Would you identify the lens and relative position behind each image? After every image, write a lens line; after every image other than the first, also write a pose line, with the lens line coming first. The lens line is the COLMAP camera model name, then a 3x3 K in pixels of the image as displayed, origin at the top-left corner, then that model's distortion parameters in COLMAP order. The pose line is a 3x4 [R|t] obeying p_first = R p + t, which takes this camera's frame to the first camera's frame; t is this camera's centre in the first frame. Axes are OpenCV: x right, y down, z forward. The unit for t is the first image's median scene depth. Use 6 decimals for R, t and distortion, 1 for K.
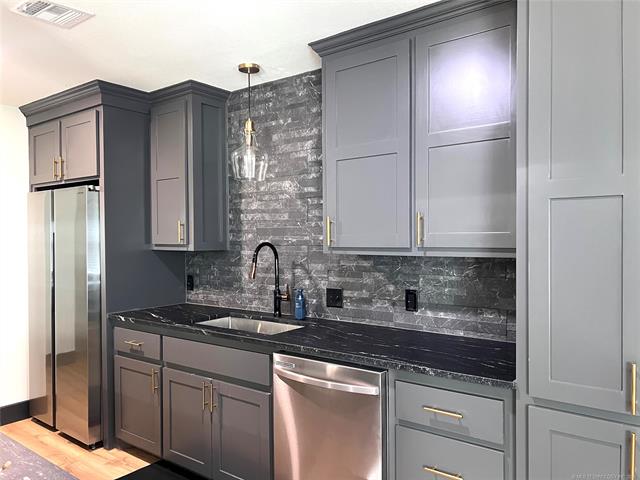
lens RADIAL K [[479.2, 0, 318.6], [0, 479.2, 245.9], [0, 0, 1]] dist [0.087072, -0.106103]
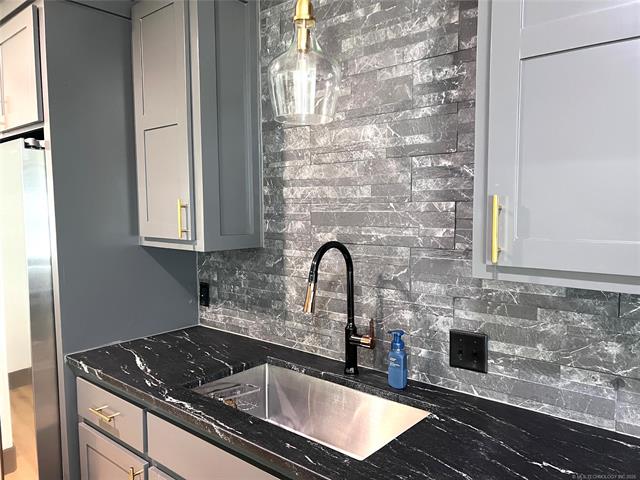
lens RADIAL K [[479.2, 0, 318.6], [0, 479.2, 245.9], [0, 0, 1]] dist [0.087072, -0.106103]
pose [[0.997660, 0.005330, -0.068168, -0.084884], [-0.000981, 0.997971, 0.063669, -0.034643], [0.068369, -0.063453, 0.995640, 0.447141]]
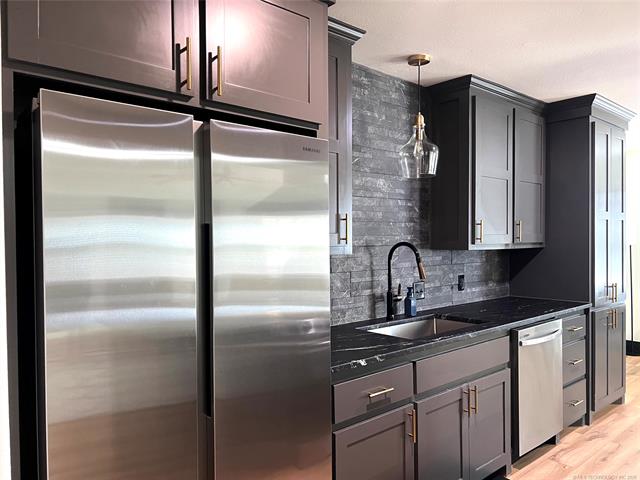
lens RADIAL K [[479.2, 0, 318.6], [0, 479.2, 245.9], [0, 0, 1]] dist [0.087072, -0.106103]
pose [[0.211333, -0.012772, 0.977331, -1.039836], [0.022691, 0.999709, 0.008158, -0.011254], [-0.977151, 0.020453, 0.211561, 0.920939]]
